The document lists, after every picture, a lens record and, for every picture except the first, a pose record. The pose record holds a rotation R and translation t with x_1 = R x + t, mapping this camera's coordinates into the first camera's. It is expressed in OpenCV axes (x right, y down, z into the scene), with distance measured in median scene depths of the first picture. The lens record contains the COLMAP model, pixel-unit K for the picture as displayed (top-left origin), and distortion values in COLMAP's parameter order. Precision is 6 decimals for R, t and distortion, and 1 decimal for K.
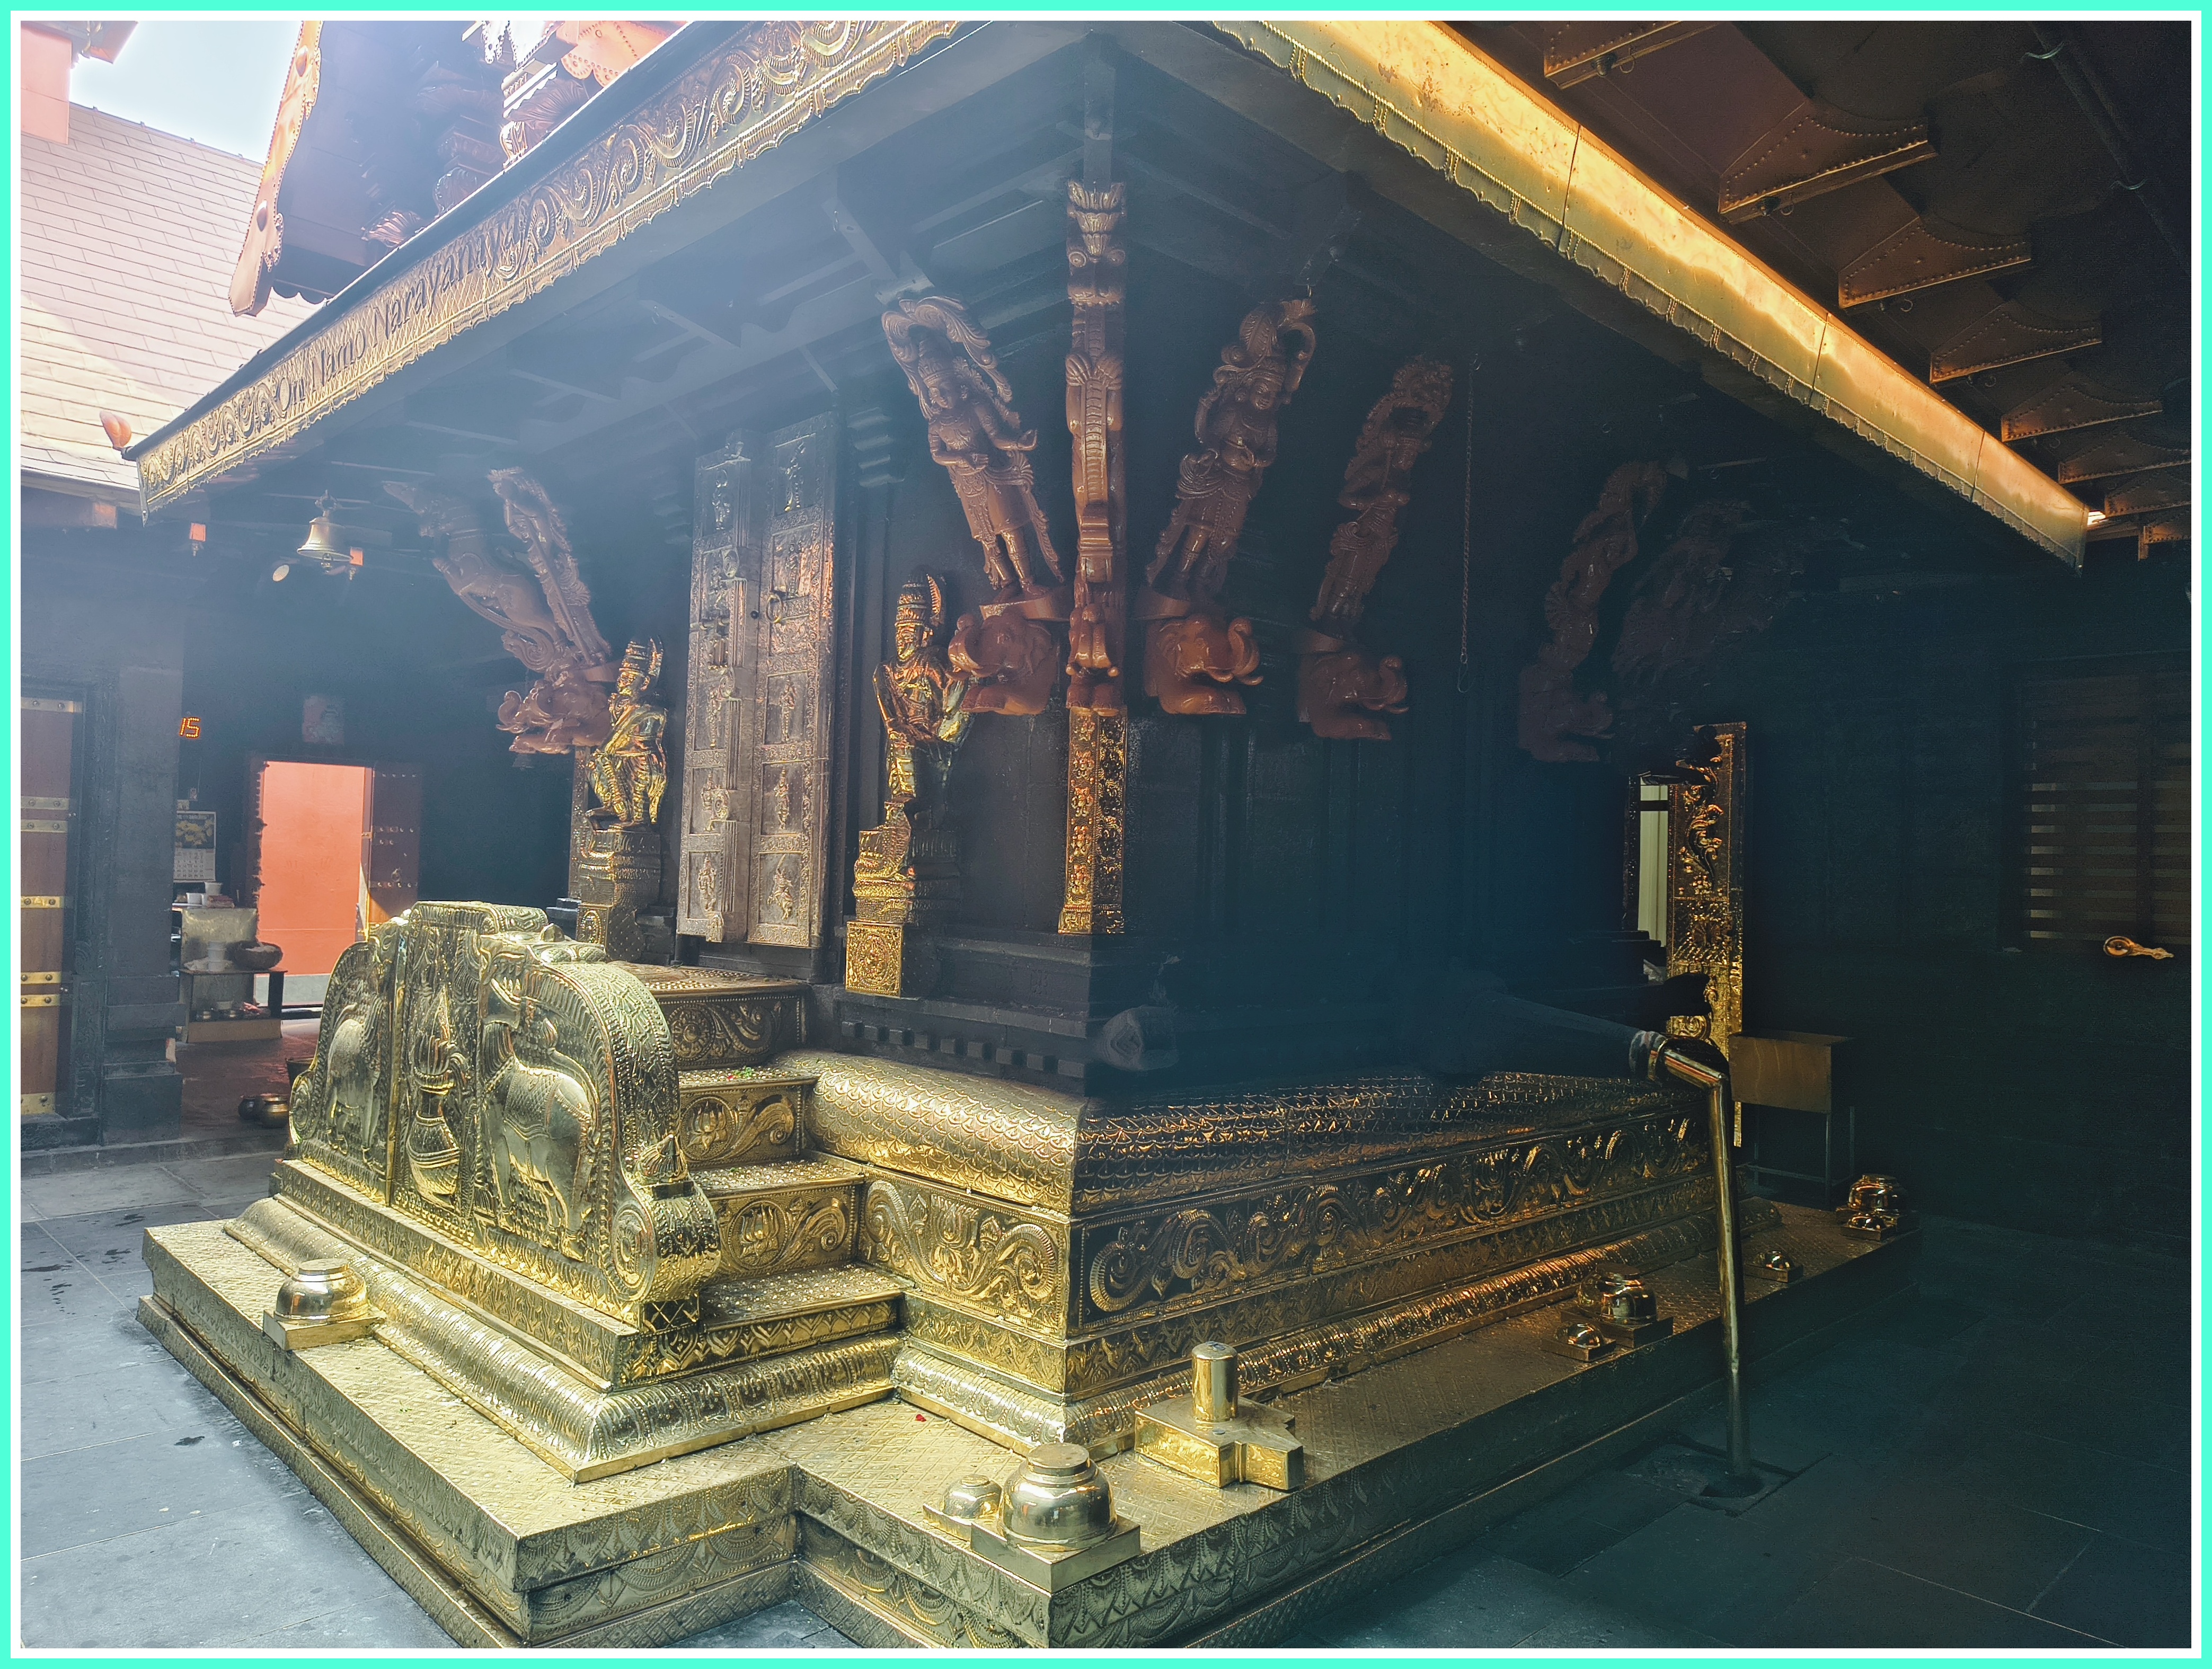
lens RADIAL K [[1504.6, 0, 1097.0], [0, 1504.6, 823.3], [0, 0, 1]] dist [0.027141, -0.029064]
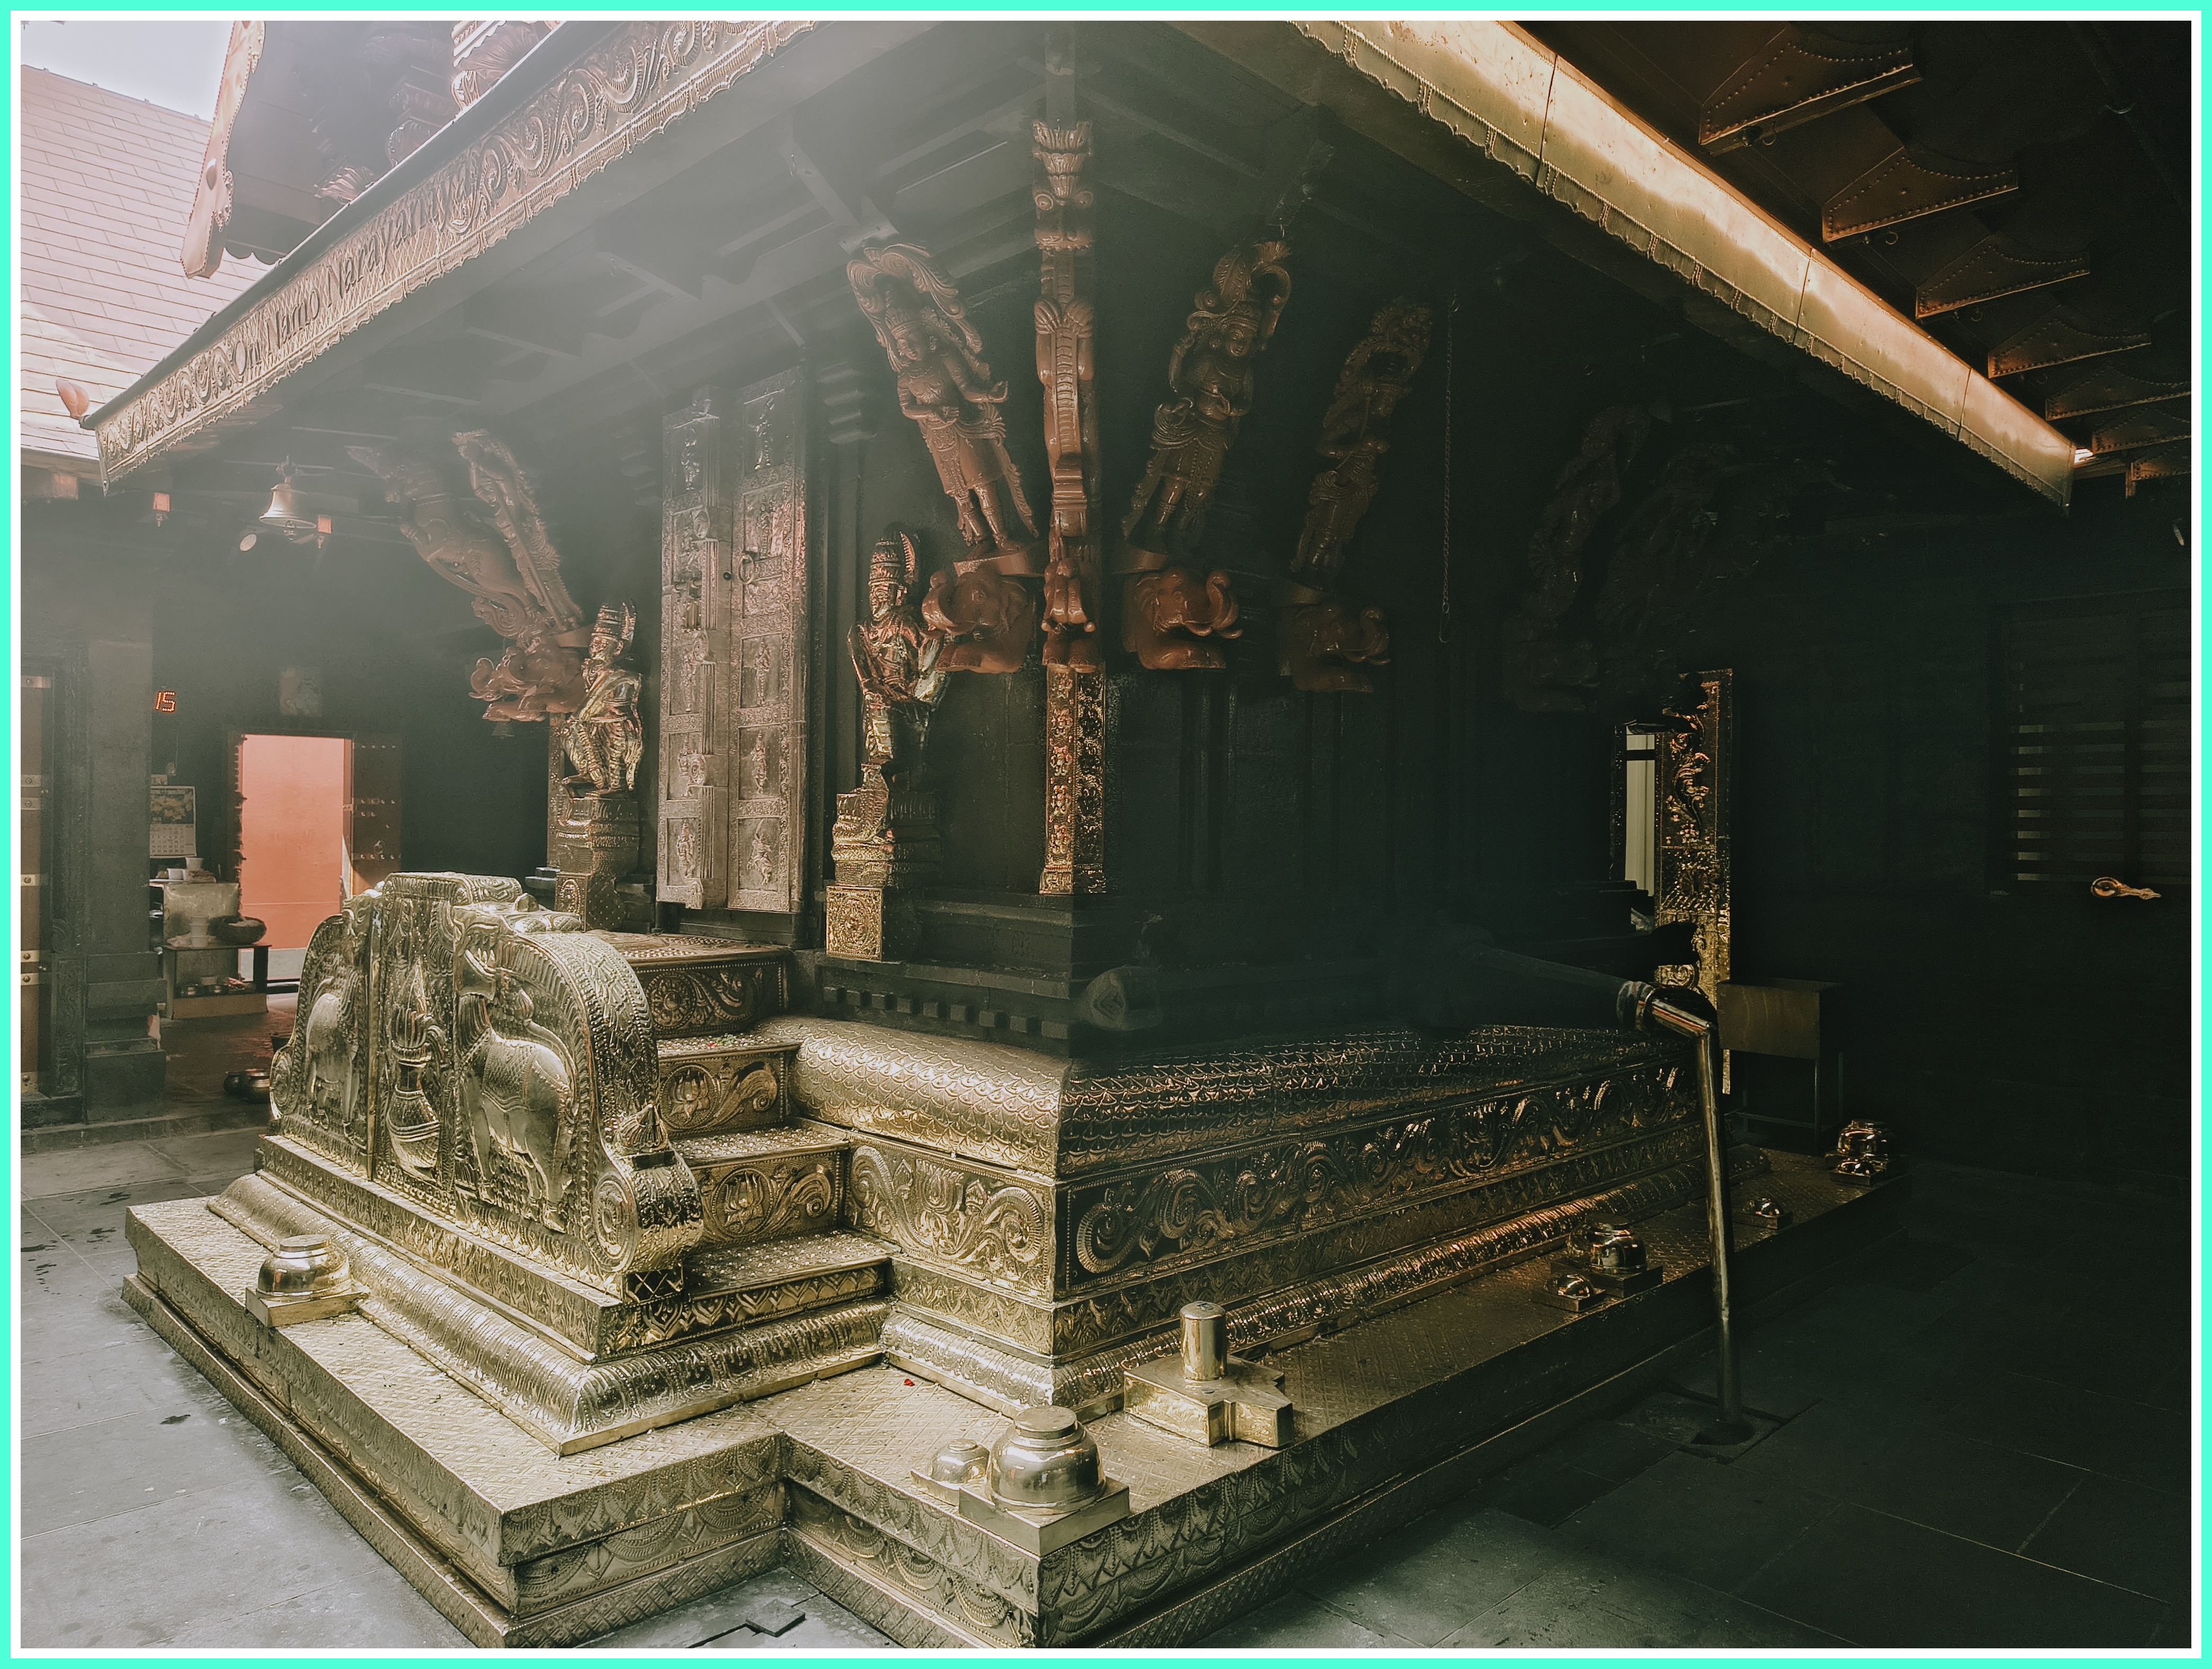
lens RADIAL K [[1504.6, 0, 1097.4], [0, 1504.6, 821.0], [0, 0, 1]] dist [0.027141, -0.029064]
pose [[0.999818, -0.017794, 0.006848, 0.006217], [0.017614, 0.999520, 0.025492, 0.000678], [-0.007298, -0.025367, 0.999652, 0.012418]]
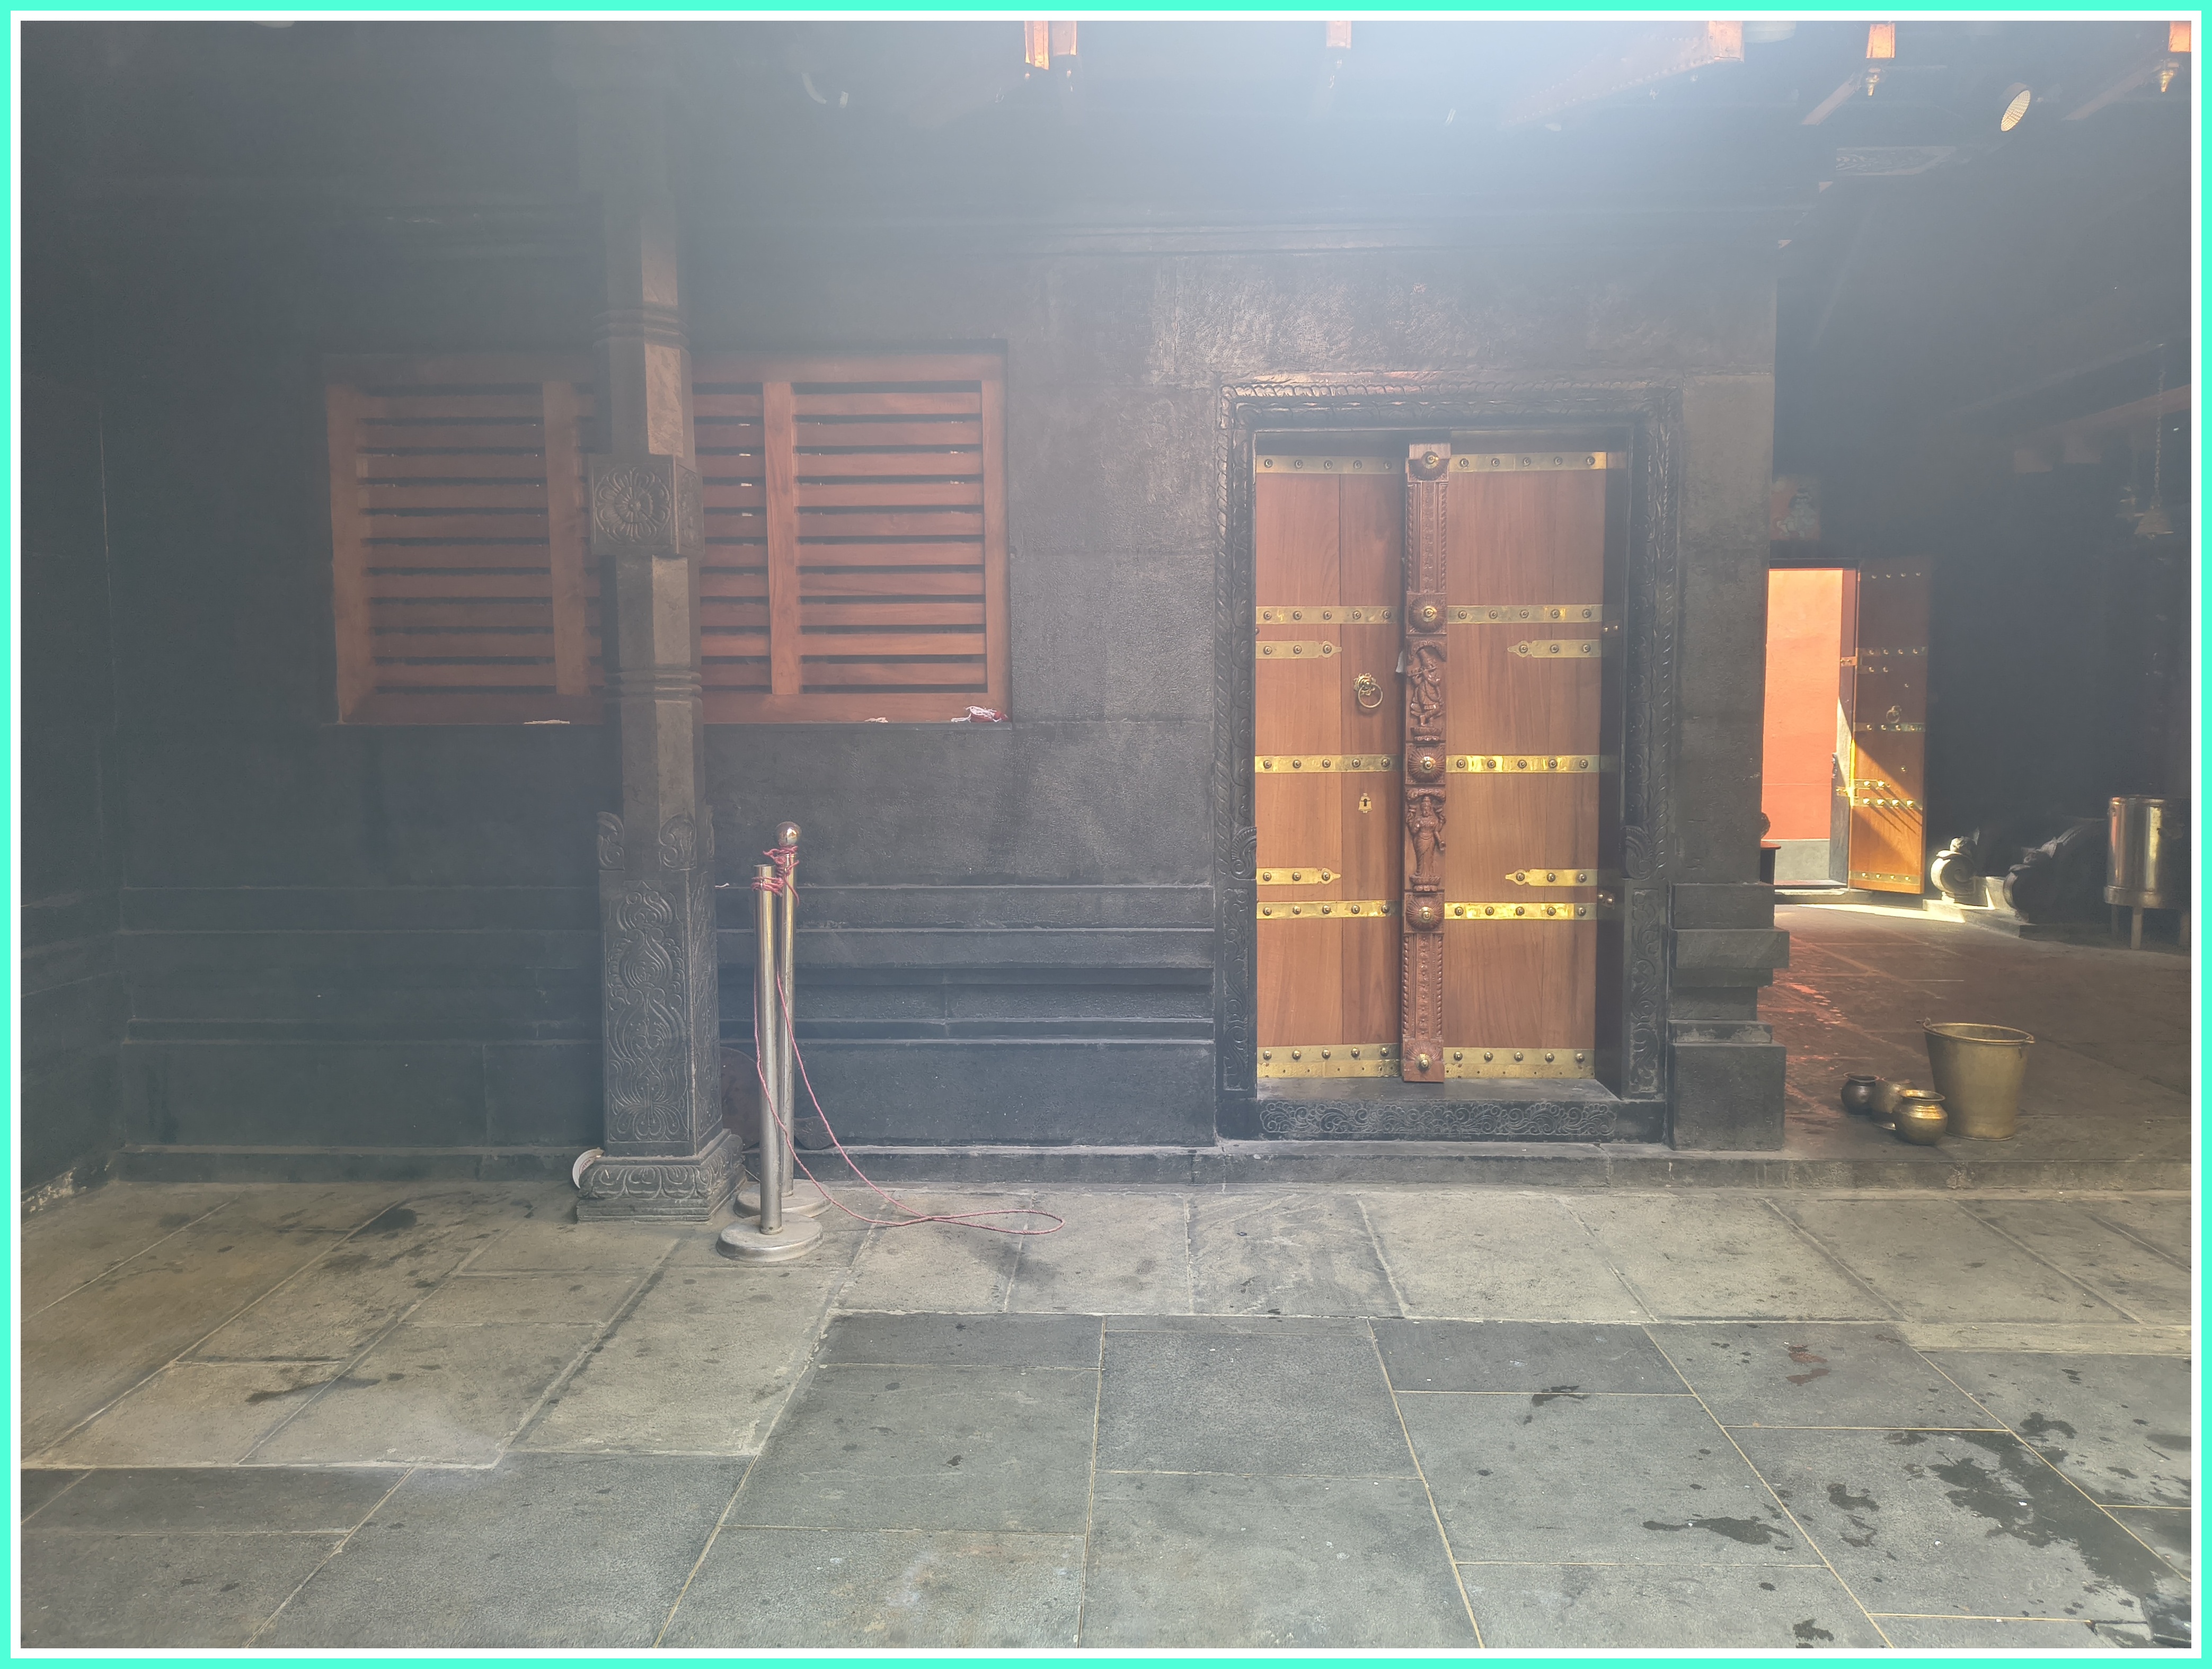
lens RADIAL K [[1504.6, 0, 1101.7], [0, 1504.6, 828.2], [0, 0, 1]] dist [0.027141, -0.029064]
pose [[0.694310, 0.033901, -0.718877, -0.711312], [0.044735, 0.994925, 0.090125, 0.022499], [0.718284, -0.094734, 0.689270, 0.772942]]
